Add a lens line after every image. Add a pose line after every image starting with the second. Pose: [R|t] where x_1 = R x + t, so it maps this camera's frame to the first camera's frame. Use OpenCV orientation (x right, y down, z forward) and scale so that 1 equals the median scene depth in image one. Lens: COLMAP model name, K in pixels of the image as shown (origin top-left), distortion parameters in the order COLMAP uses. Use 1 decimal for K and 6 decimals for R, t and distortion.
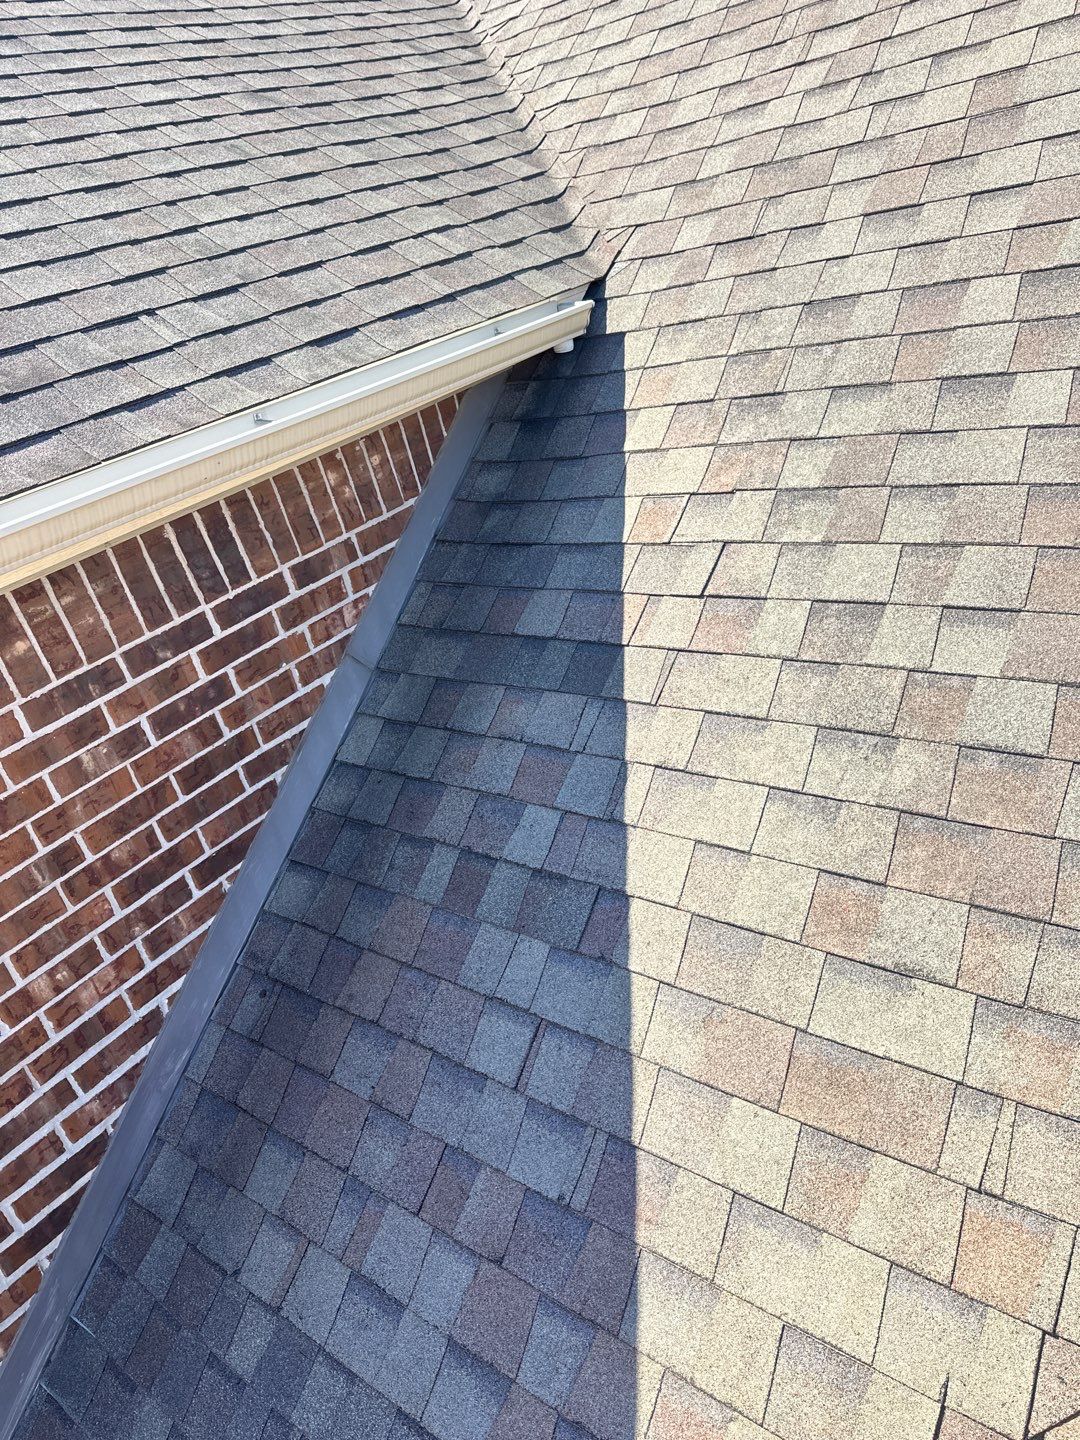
lens RADIAL K [[1017.1, 0, 530.8], [0, 1017.1, 721.9], [0, 0, 1]] dist [0.115707, -0.247396]
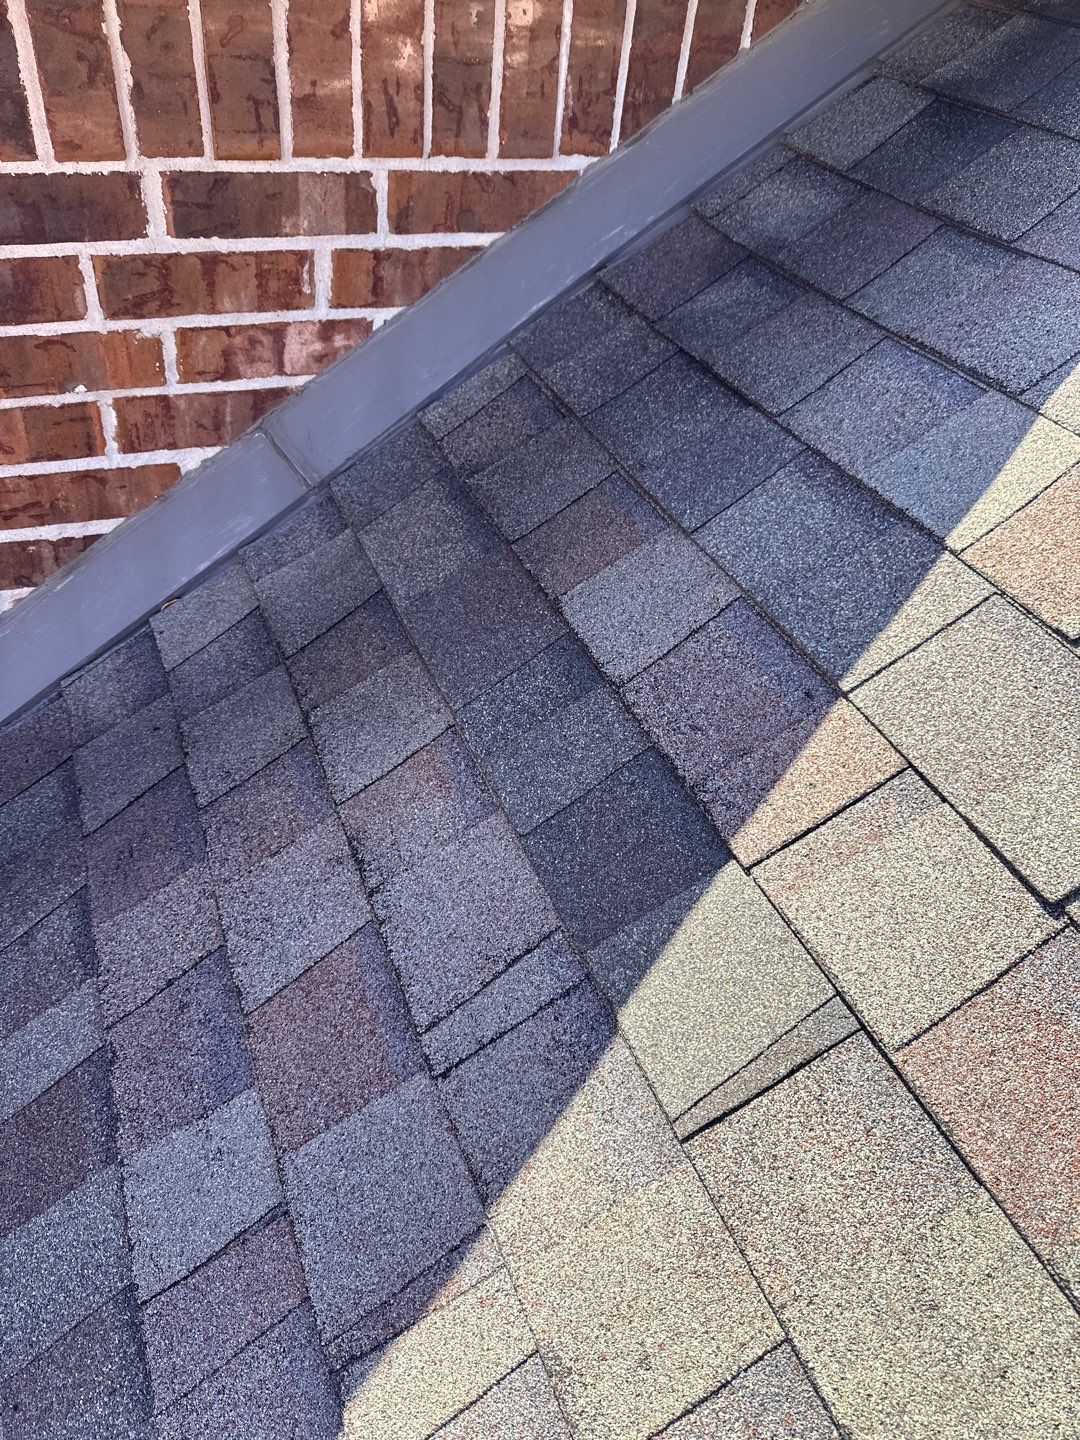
lens RADIAL K [[1062.6, 0, 528.5], [0, 1062.6, 711.8], [0, 0, 1]] dist [-0.013485, -0.008353]
pose [[0.830551, 0.531056, -0.167824, 0.059958], [-0.473102, 0.831726, 0.290529, -0.156862], [0.293871, -0.161901, 0.942034, 0.599550]]
